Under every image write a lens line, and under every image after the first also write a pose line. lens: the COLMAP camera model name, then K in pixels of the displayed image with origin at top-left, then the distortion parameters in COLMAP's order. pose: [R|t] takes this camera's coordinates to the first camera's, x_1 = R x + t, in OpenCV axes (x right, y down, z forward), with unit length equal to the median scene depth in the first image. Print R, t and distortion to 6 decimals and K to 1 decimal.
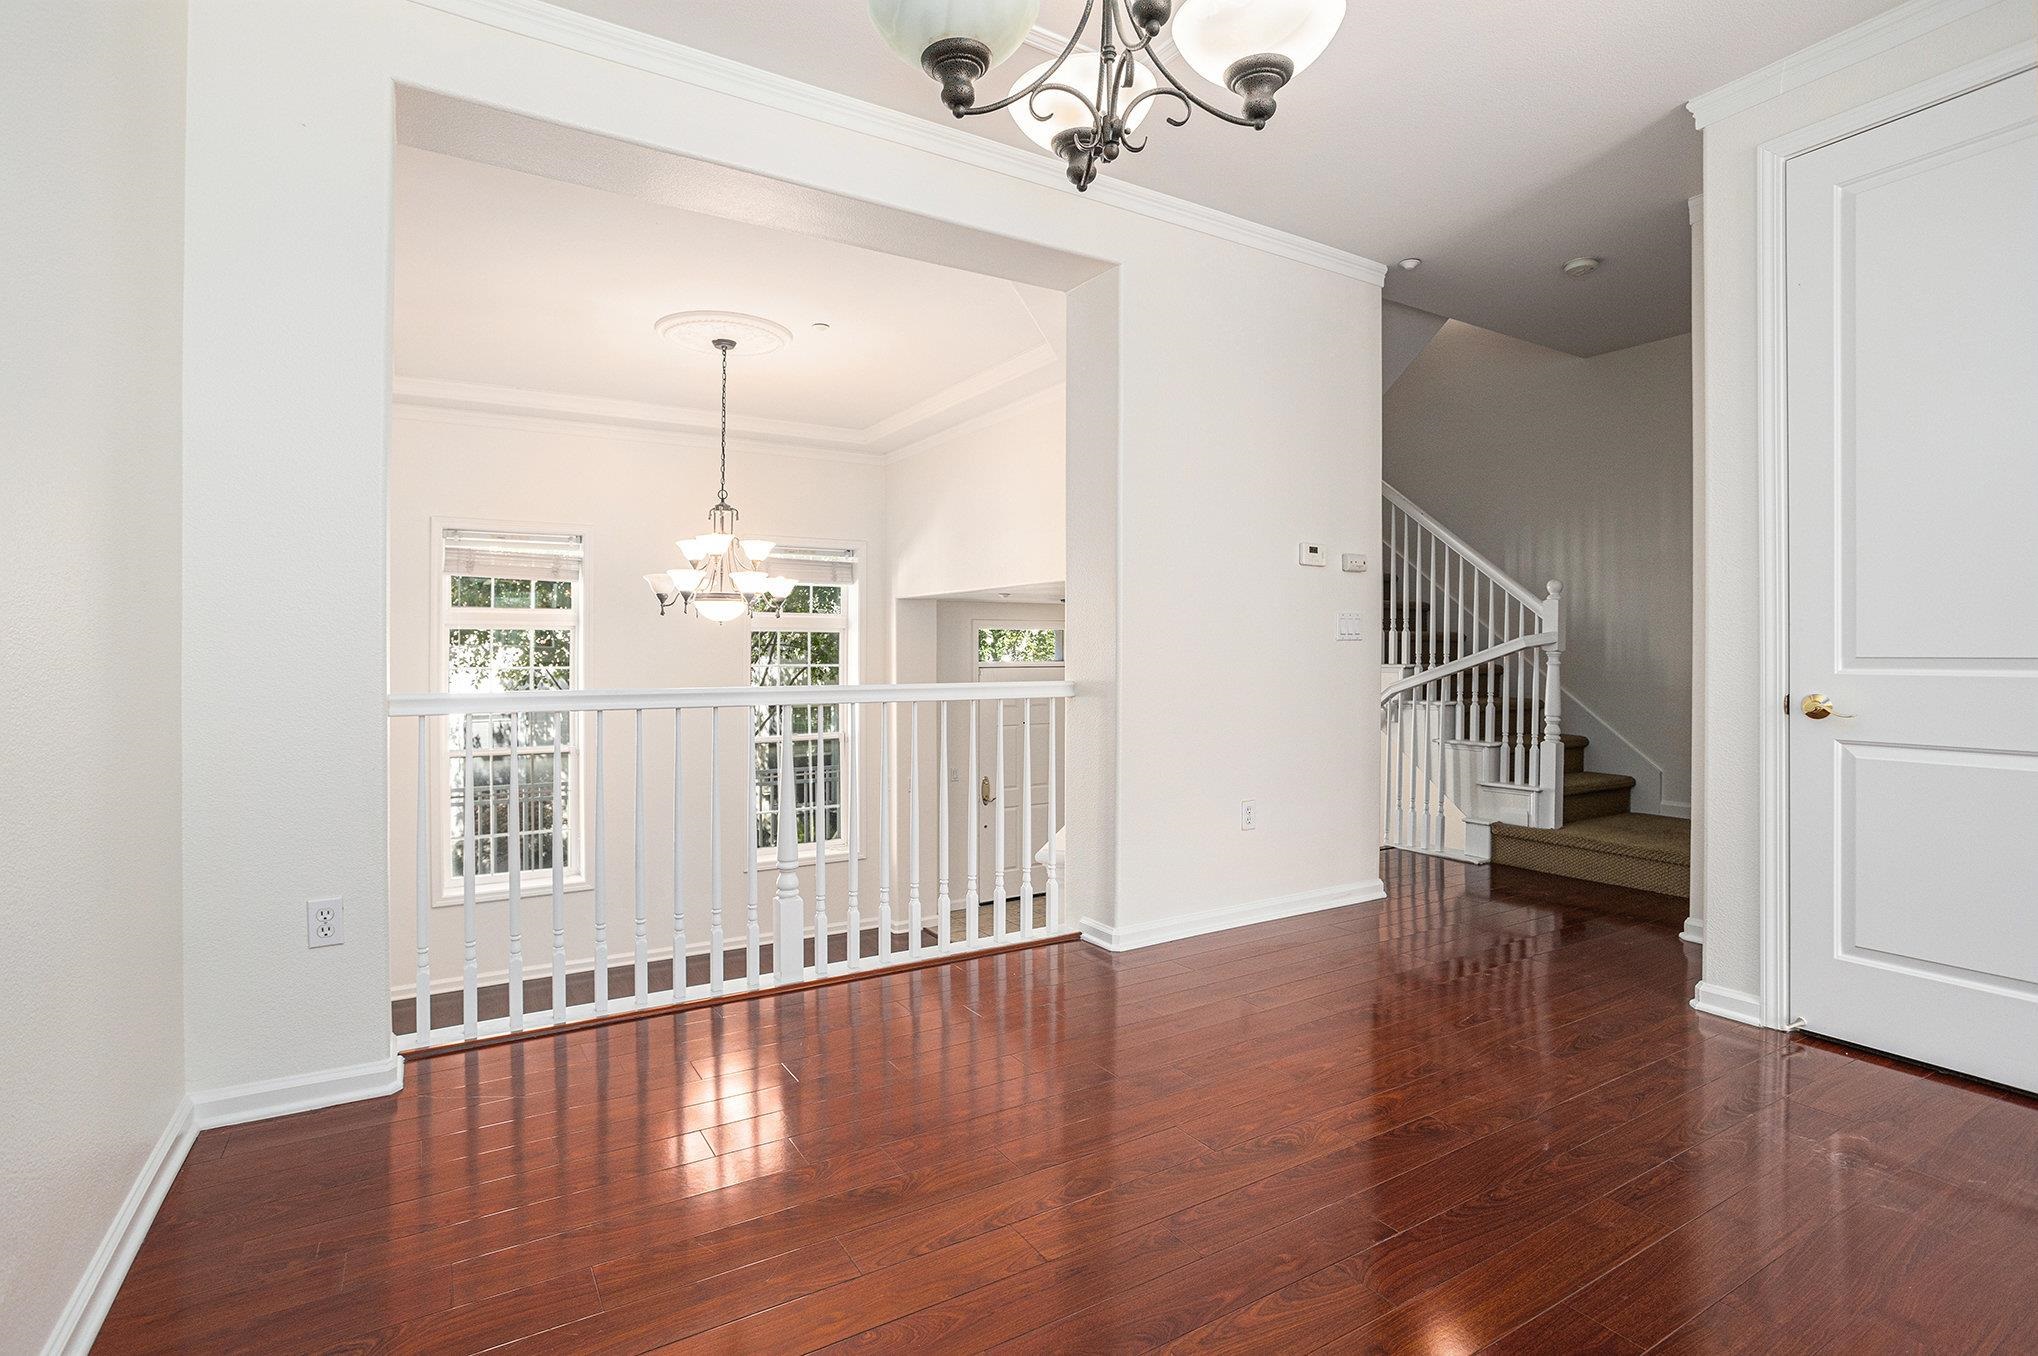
lens RADIAL K [[993.3, 0, 1017.7], [0, 993.3, 661.5], [0, 0, 1]] dist [0.000993, 0.003069]
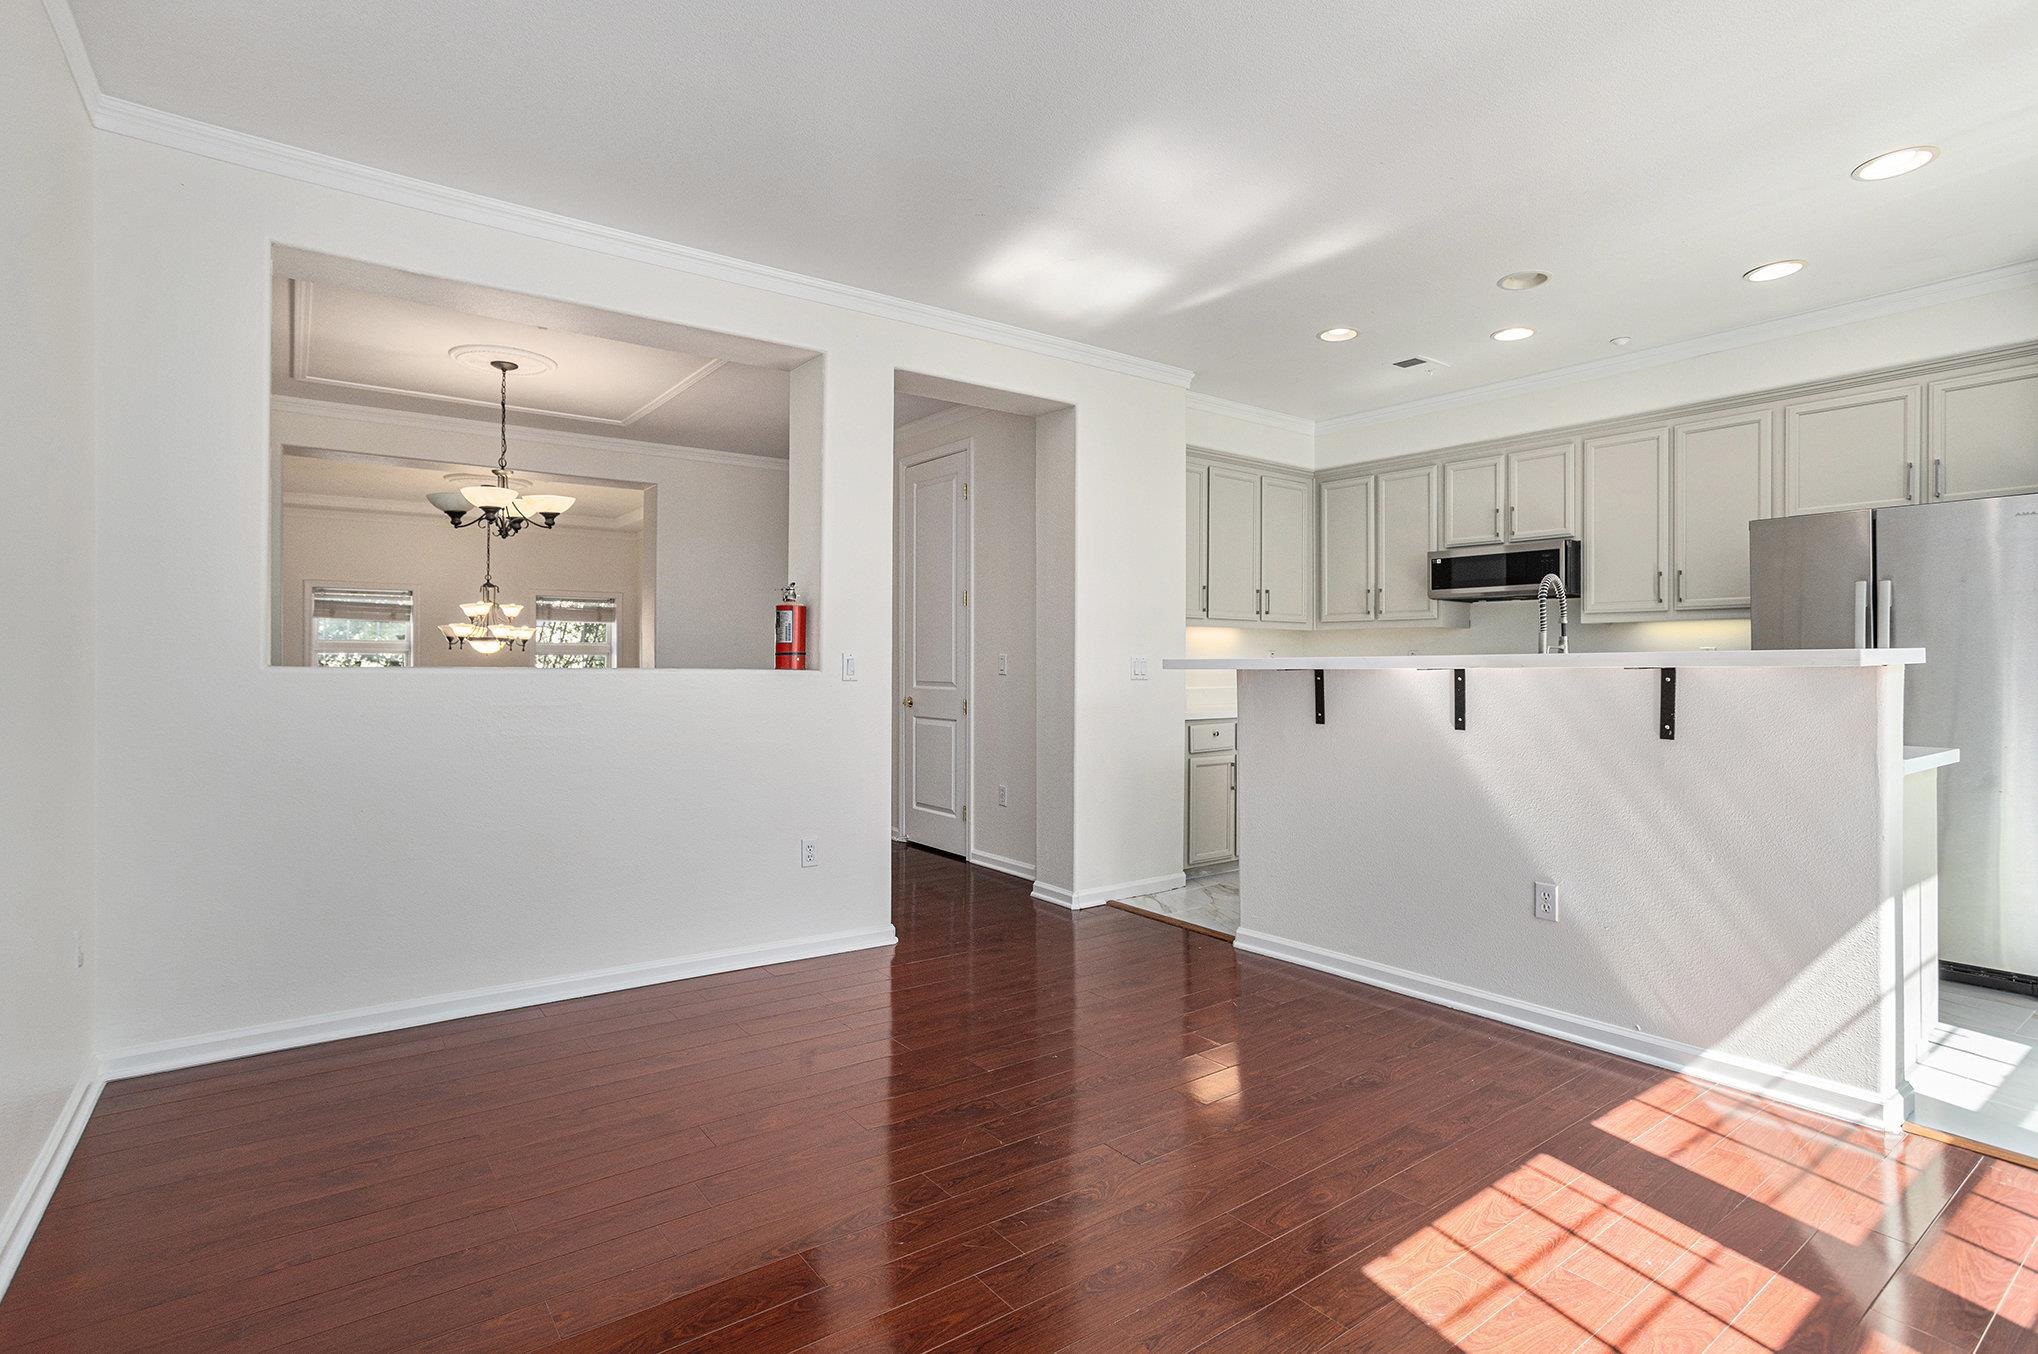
lens RADIAL K [[985.5, 0, 987.0], [0, 985.5, 674.9], [0, 0, 1]] dist [-0.034110, 0.001202]
pose [[0.996883, 0.003132, 0.078836, 0.387823], [-0.003094, 0.999995, -0.000601, -0.009302], [-0.078838, 0.000355, 0.996887, -0.648582]]
